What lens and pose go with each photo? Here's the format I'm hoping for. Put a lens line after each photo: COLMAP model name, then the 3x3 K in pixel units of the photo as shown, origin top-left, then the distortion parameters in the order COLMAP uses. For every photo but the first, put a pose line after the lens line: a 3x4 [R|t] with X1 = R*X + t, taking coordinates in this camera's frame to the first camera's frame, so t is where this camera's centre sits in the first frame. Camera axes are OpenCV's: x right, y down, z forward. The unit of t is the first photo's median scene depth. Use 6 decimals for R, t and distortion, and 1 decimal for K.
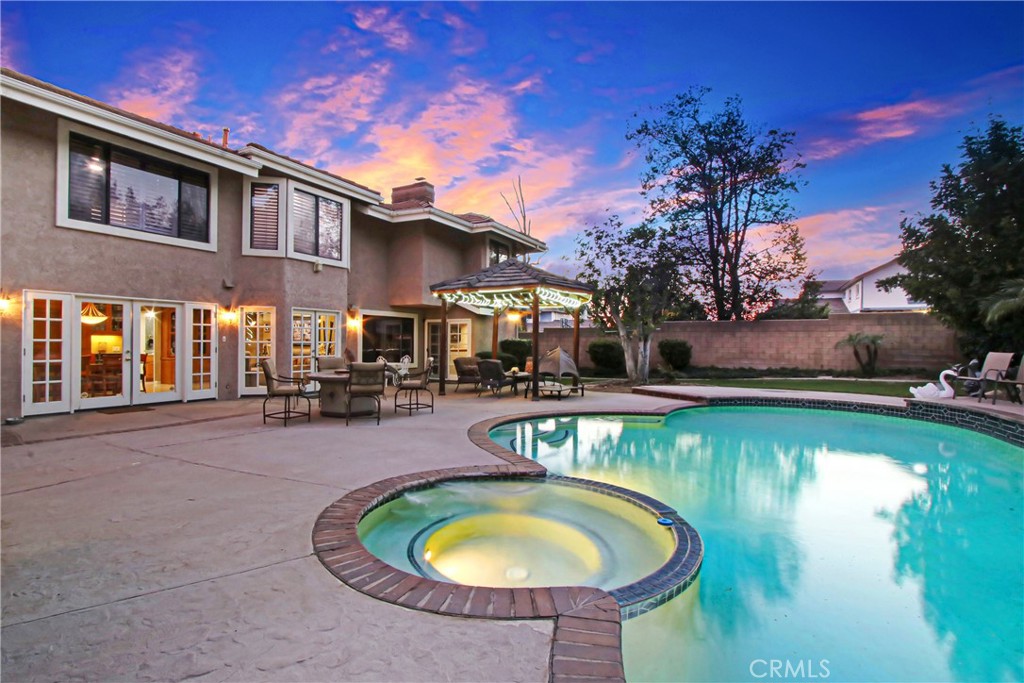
lens RADIAL K [[527.2, 0, 541.5], [0, 527.2, 330.1], [0, 0, 1]] dist [-0.005152, -0.001016]
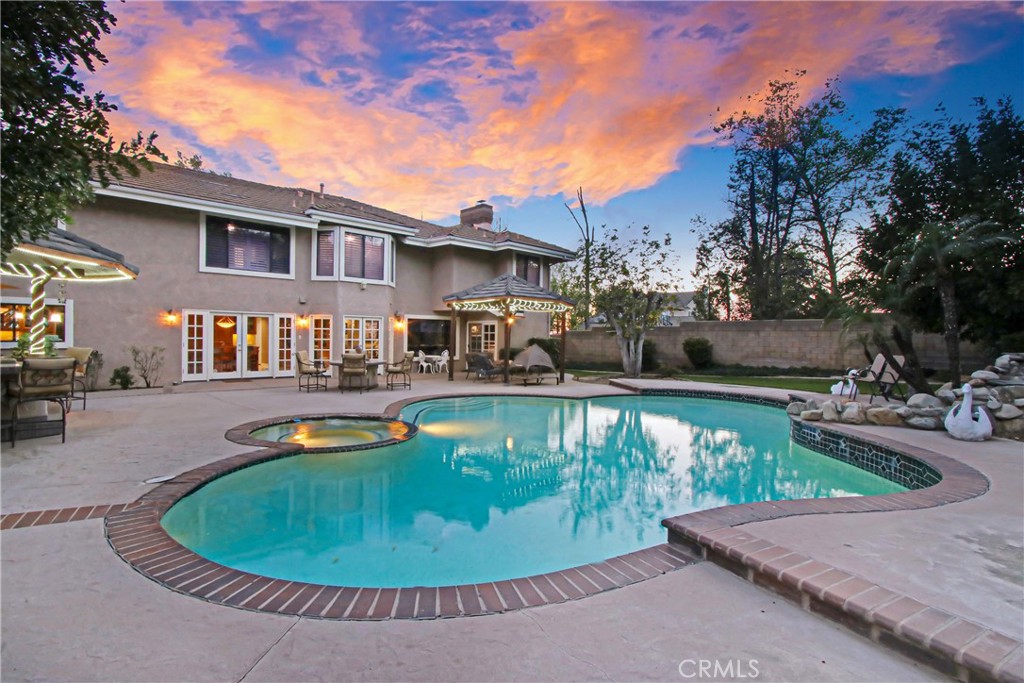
lens RADIAL K [[516.8, 0, 507.3], [0, 516.8, 334.7], [0, 0, 1]] dist [-0.020050, 0.003628]
pose [[0.953454, 0.004630, -0.301504, 0.395534], [0.000584, 0.999852, 0.017203, -0.014974], [0.301539, -0.016579, 0.953310, -0.218351]]
